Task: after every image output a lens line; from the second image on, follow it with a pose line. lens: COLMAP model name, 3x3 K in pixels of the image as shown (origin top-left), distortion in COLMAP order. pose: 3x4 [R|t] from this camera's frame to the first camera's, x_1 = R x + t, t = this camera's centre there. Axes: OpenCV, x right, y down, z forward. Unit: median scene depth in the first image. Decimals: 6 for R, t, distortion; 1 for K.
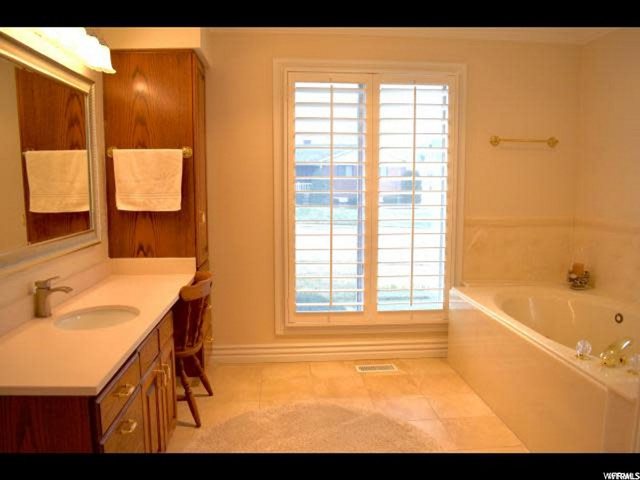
lens RADIAL K [[503.0, 0, 322.6], [0, 503.0, 238.9], [0, 0, 1]] dist [-0.086364, -0.010573]
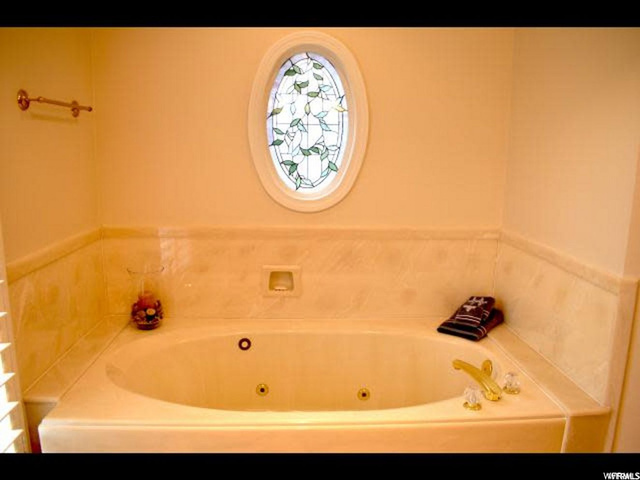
lens RADIAL K [[503.0, 0, 320.6], [0, 503.0, 240.2], [0, 0, 1]] dist [-0.086364, -0.010573]
pose [[0.021630, -0.182009, 0.983059, -0.162816], [0.091018, 0.979564, 0.179359, -0.137439], [-0.995614, 0.085597, 0.037754, 0.799235]]
